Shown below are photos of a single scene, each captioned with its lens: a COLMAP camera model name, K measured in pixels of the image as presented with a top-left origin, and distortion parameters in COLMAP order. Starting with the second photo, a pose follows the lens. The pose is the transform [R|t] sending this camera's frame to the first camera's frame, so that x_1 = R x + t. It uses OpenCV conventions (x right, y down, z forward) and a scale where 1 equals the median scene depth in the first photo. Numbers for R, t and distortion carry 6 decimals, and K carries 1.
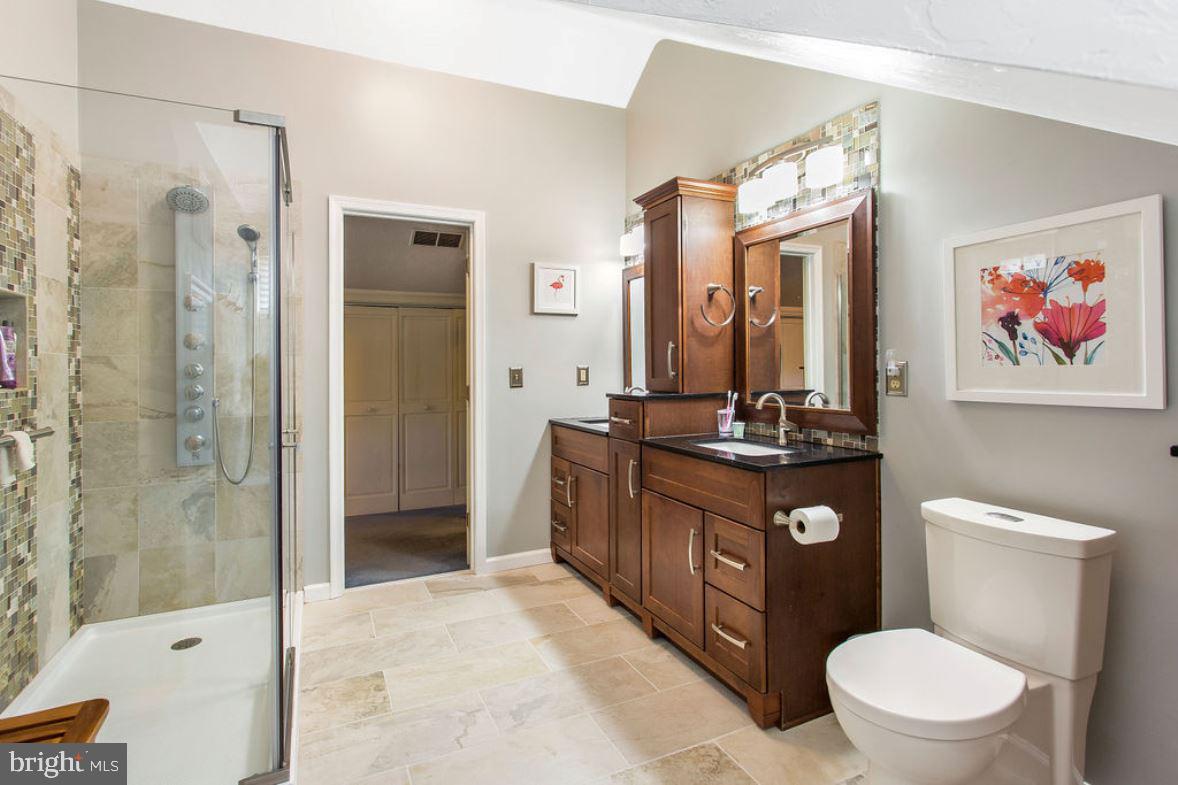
lens RADIAL K [[571.9, 0, 575.6], [0, 571.9, 366.8], [0, 0, 1]] dist [0.008358, -0.000264]
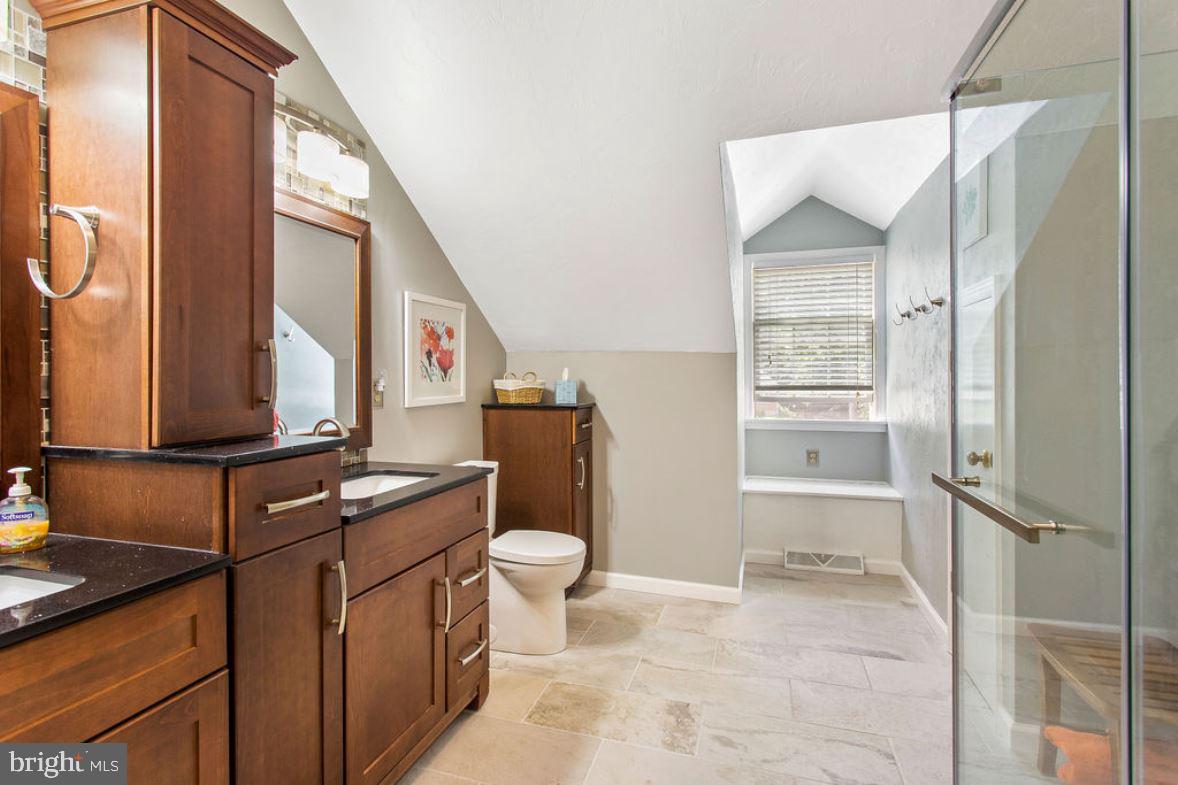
lens RADIAL K [[571.9, 0, 591.8], [0, 571.9, 380.2], [0, 0, 1]] dist [0.008358, -0.000264]
pose [[-0.746327, 0.007760, 0.665534, -0.310669], [0.012103, 0.999925, 0.001914, -0.002631], [-0.665469, 0.009484, -0.746365, 0.896765]]
